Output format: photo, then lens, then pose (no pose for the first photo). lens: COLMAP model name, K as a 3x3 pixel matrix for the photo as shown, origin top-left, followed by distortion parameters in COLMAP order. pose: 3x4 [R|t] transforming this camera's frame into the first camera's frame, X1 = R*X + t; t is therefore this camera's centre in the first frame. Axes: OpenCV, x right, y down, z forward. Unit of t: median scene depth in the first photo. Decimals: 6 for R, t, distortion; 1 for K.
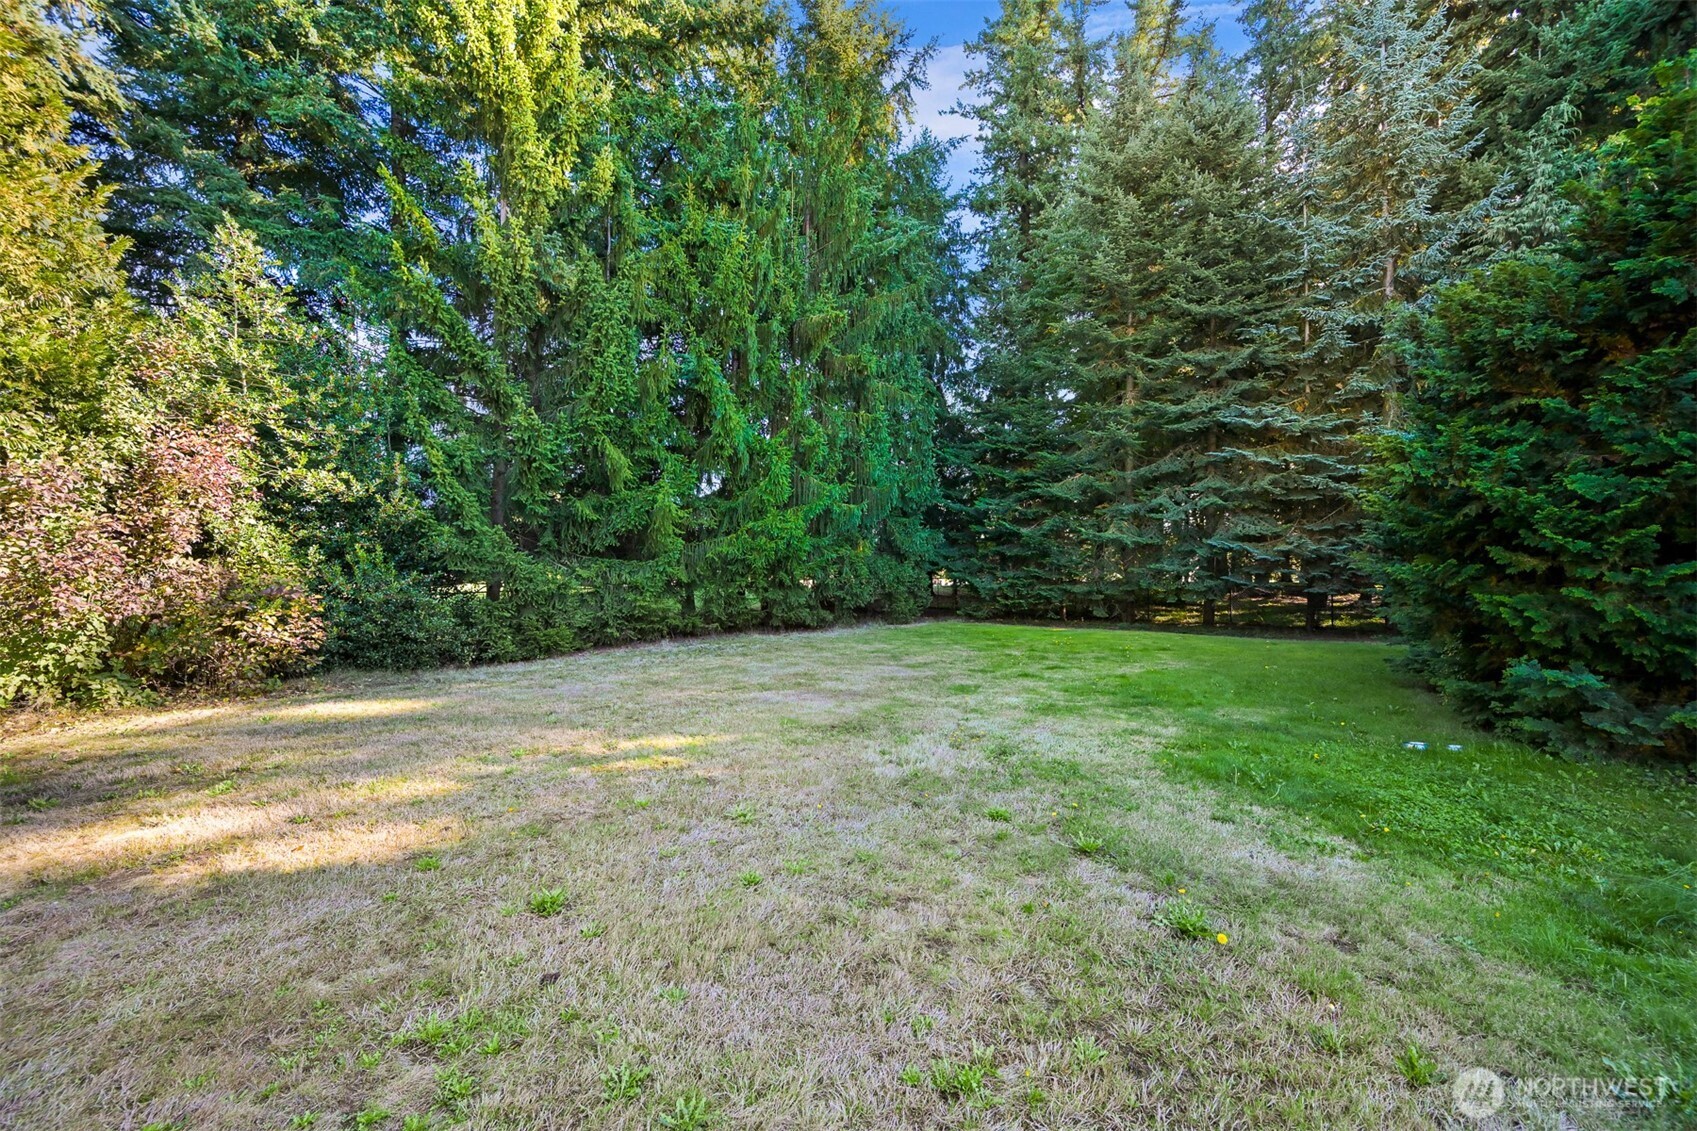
lens RADIAL K [[673.9, 0, 851.2], [0, 673.9, 571.6], [0, 0, 1]] dist [0.003412, -0.000232]
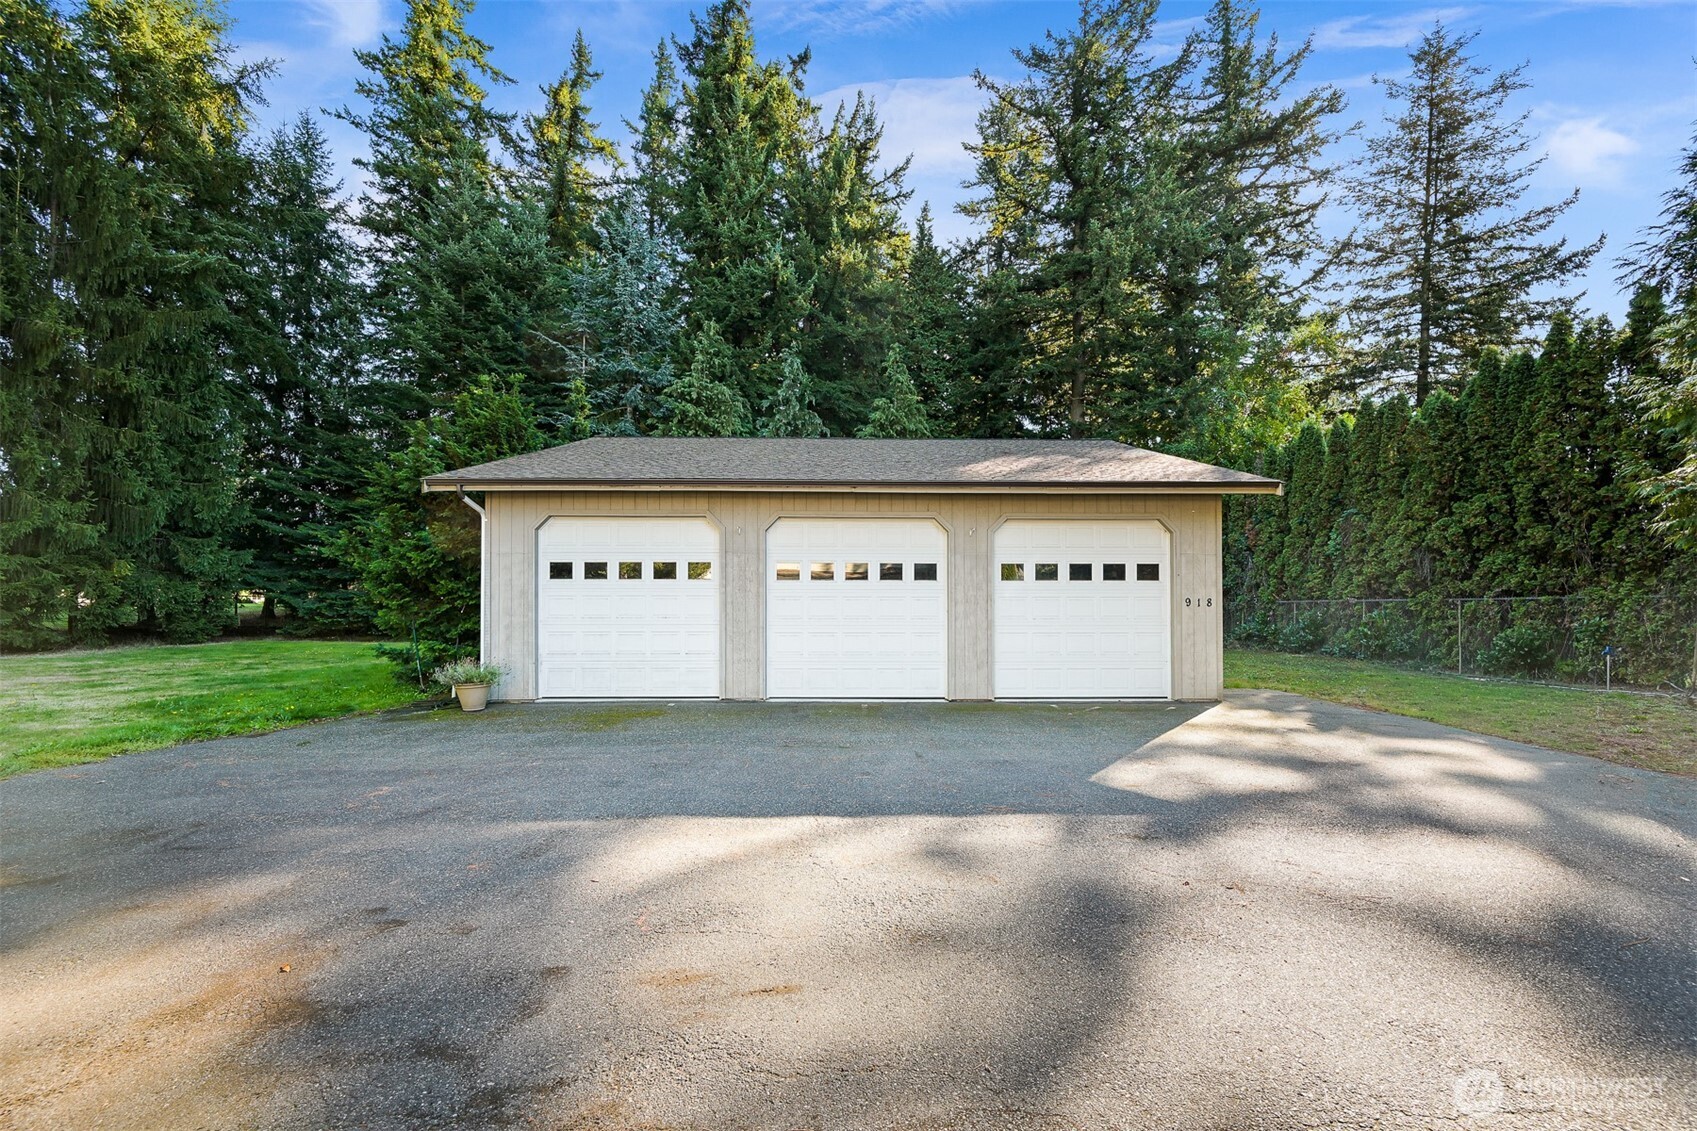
lens RADIAL K [[673.9, 0, 843.9], [0, 673.9, 588.1], [0, 0, 1]] dist [0.003412, -0.000232]
pose [[0.760891, 0.008817, 0.648820, 0.123490], [0.000658, 0.999897, -0.014358, 0.007371], [-0.648879, 0.011352, 0.760807, -0.297722]]
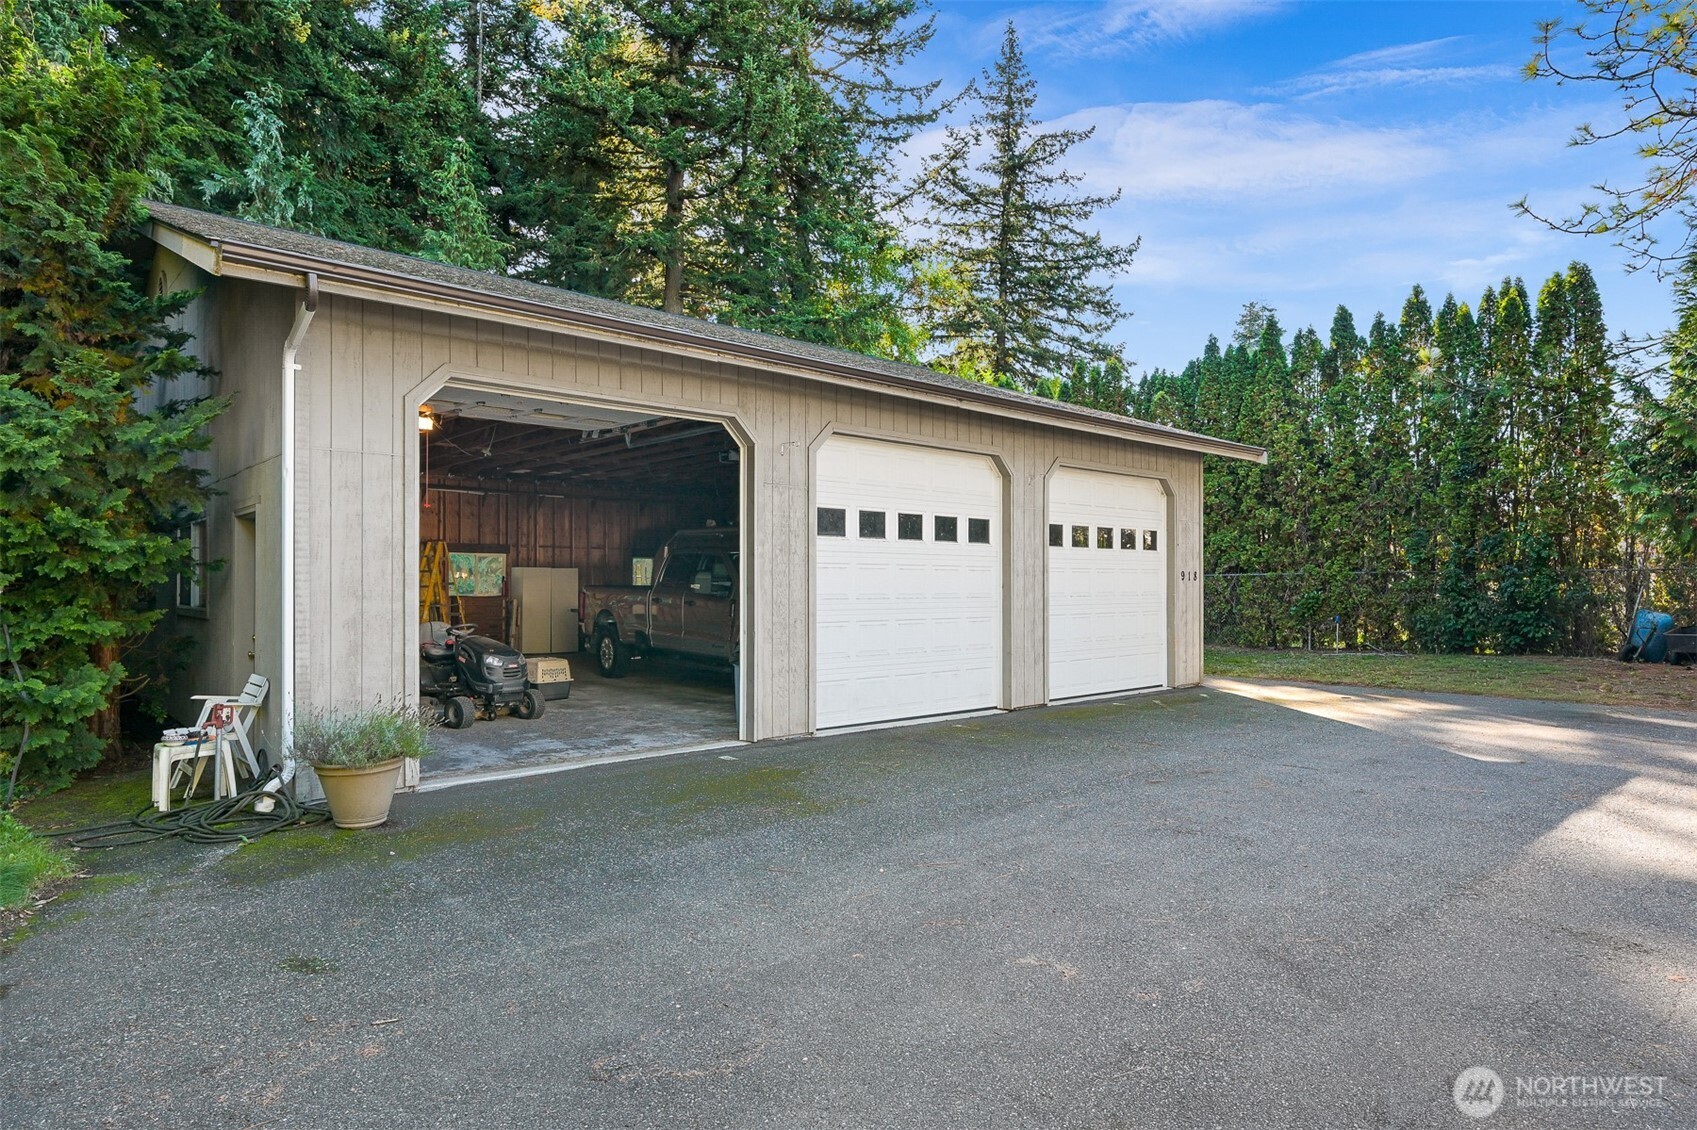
lens RADIAL K [[986.4, 0, 857.9], [0, 986.4, 564.8], [0, 0, 1]] dist [0.002700, 0.000494]
pose [[0.142806, 0.012288, 0.989674, -0.328509], [-0.004904, 0.999919, -0.011707, 0.023117], [-0.989739, -0.003182, 0.142855, 0.706623]]
